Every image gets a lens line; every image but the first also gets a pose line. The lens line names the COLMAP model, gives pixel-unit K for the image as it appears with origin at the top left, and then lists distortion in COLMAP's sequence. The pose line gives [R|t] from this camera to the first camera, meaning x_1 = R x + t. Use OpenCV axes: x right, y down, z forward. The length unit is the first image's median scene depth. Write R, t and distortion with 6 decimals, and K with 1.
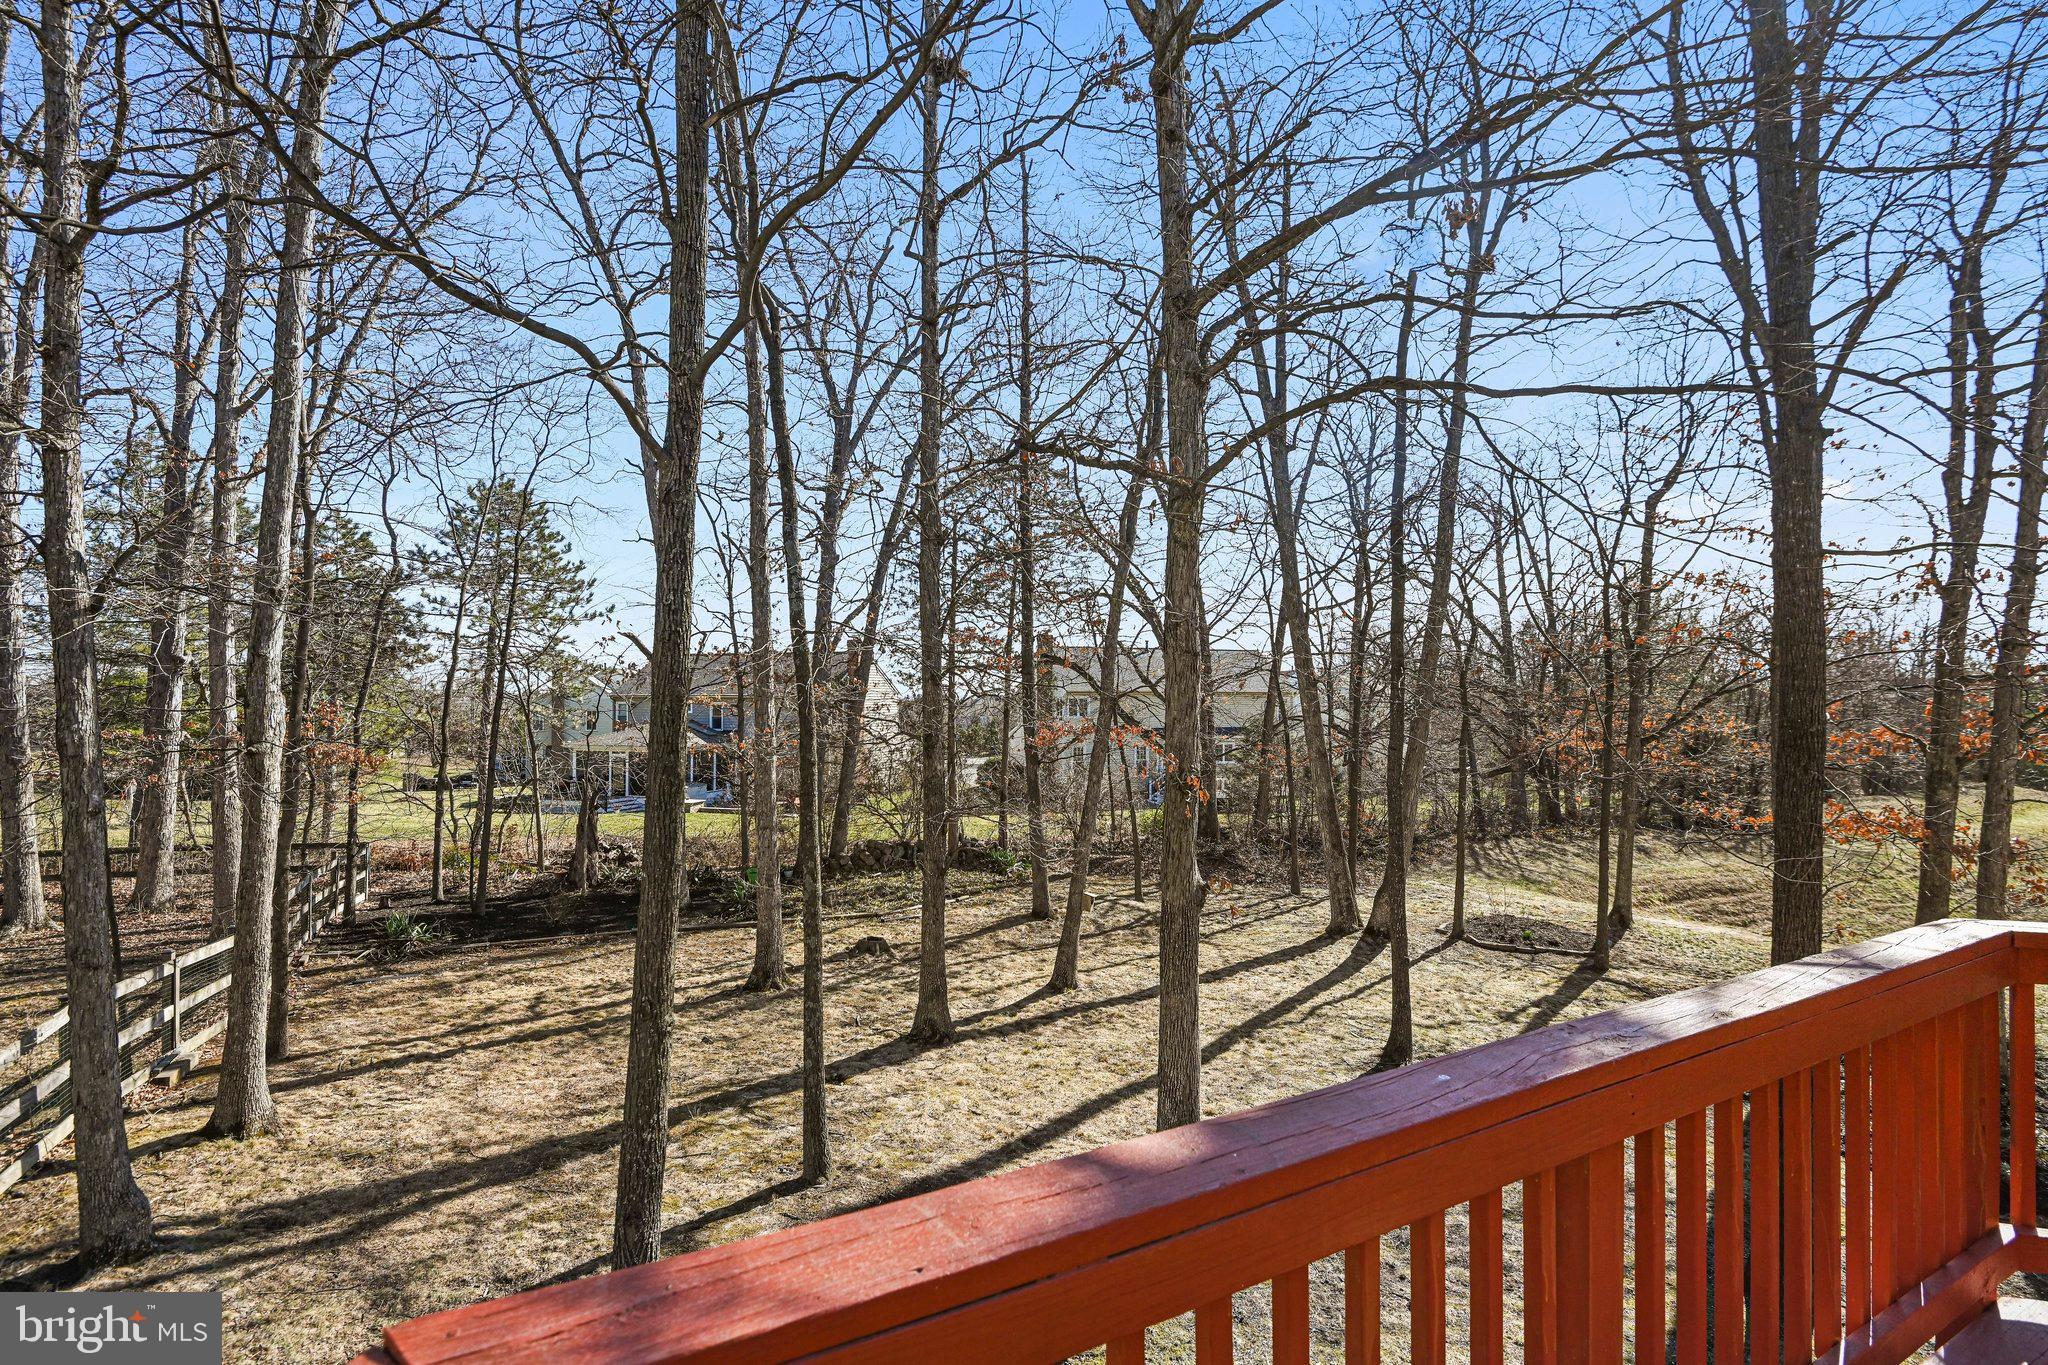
lens RADIAL K [[957.0, 0, 1029.4], [0, 957.0, 671.5], [0, 0, 1]] dist [-0.000618, -0.008600]
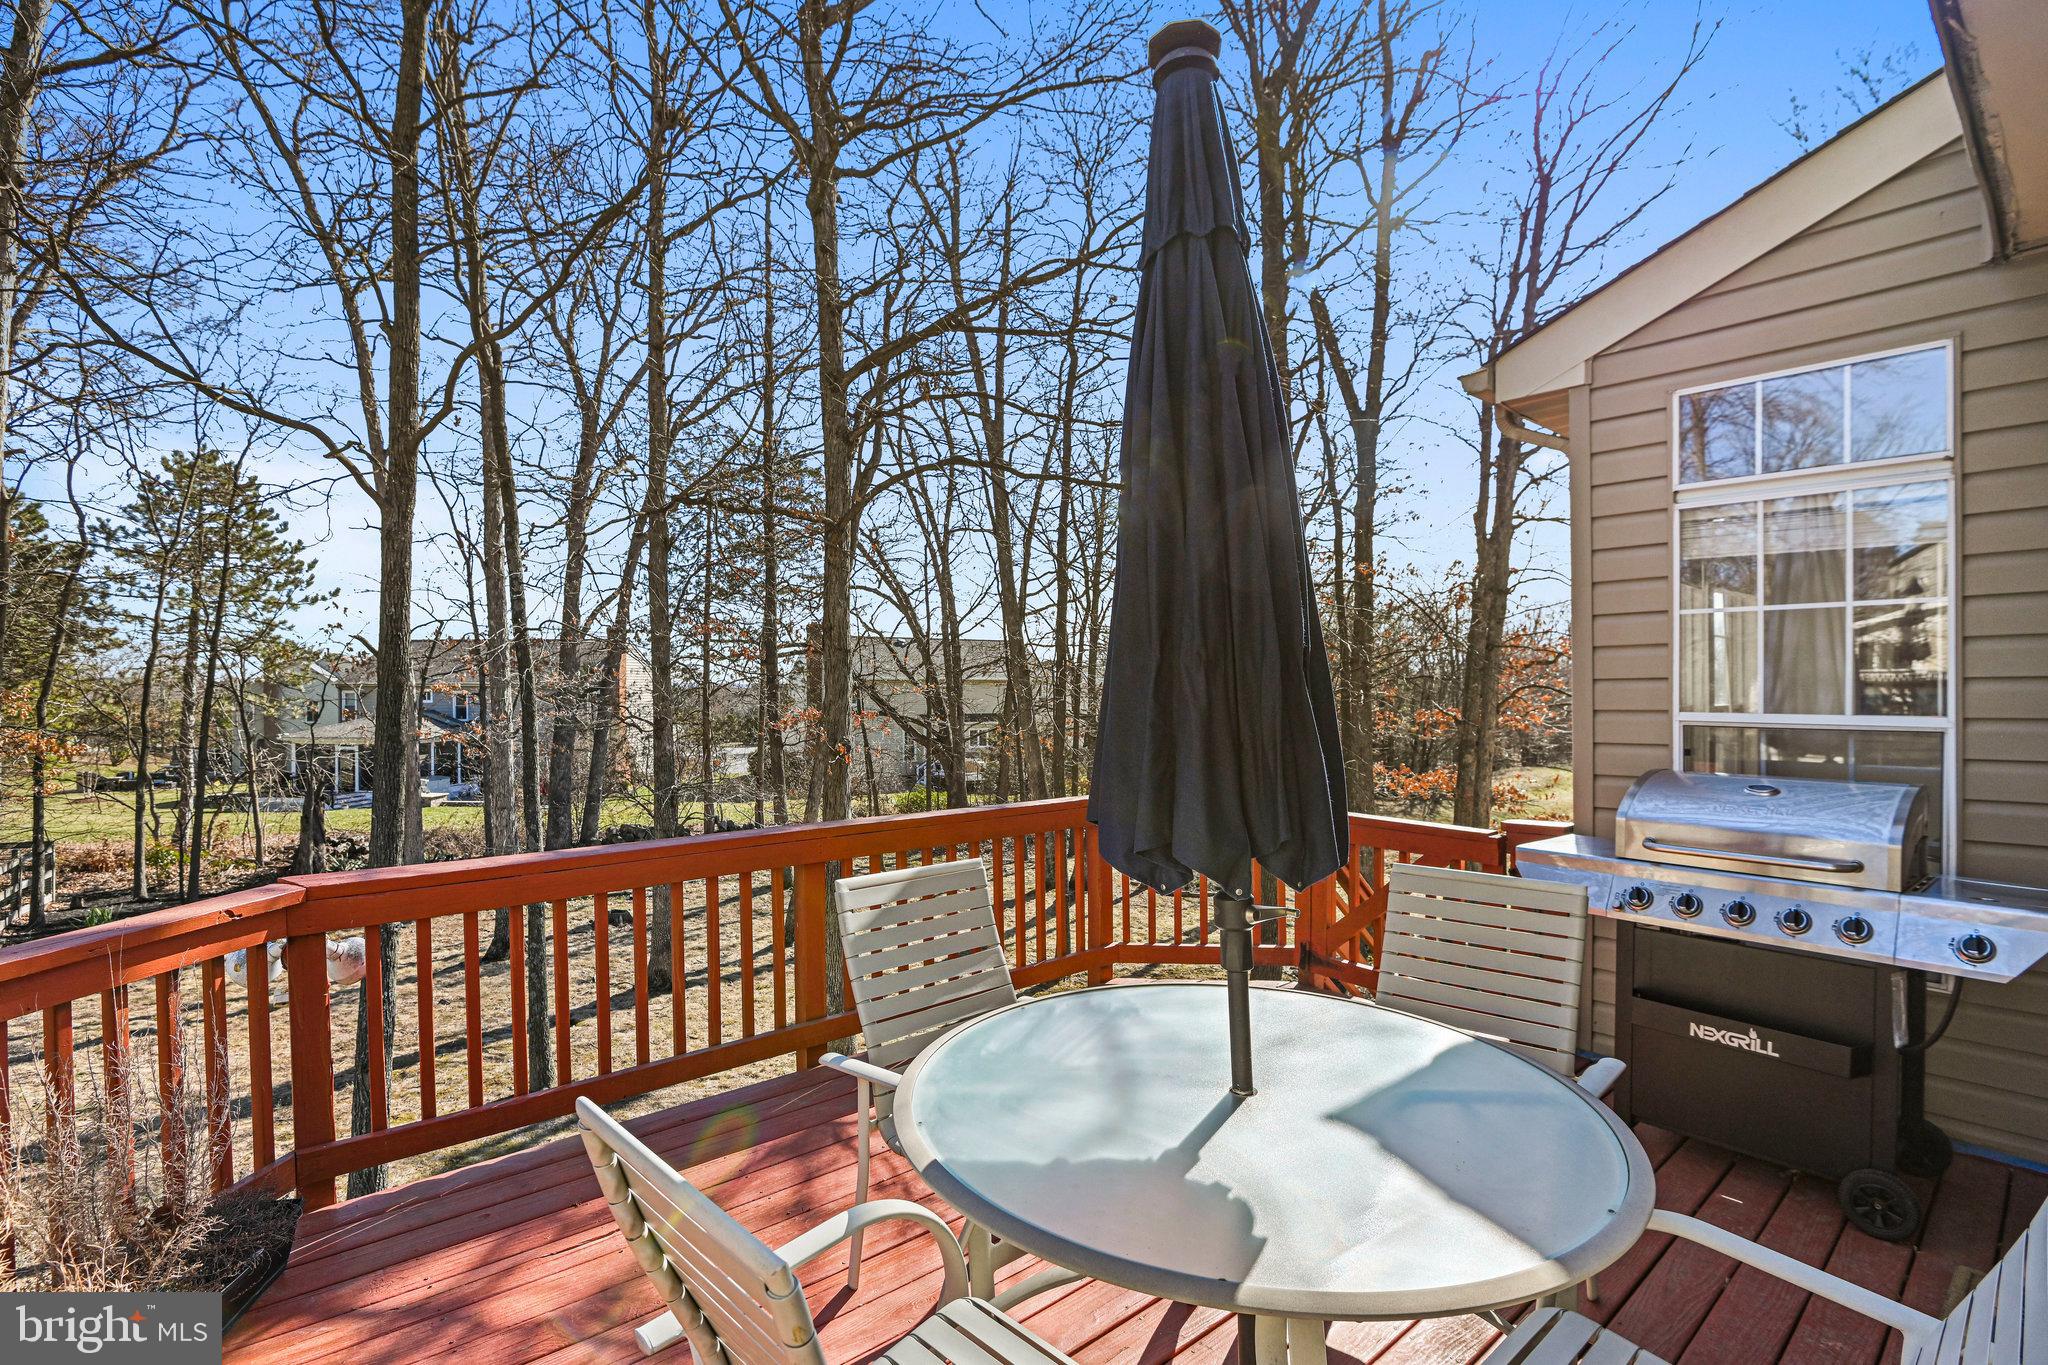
lens RADIAL K [[968.4, 0, 1029.0], [0, 968.4, 690.9], [0, 0, 1]] dist [-0.017113, -0.000966]
pose [[0.977100, -0.001558, 0.212773, 0.037827], [-0.005328, 0.999481, 0.031786, -0.002261], [-0.212712, -0.032191, 0.976584, -0.092884]]
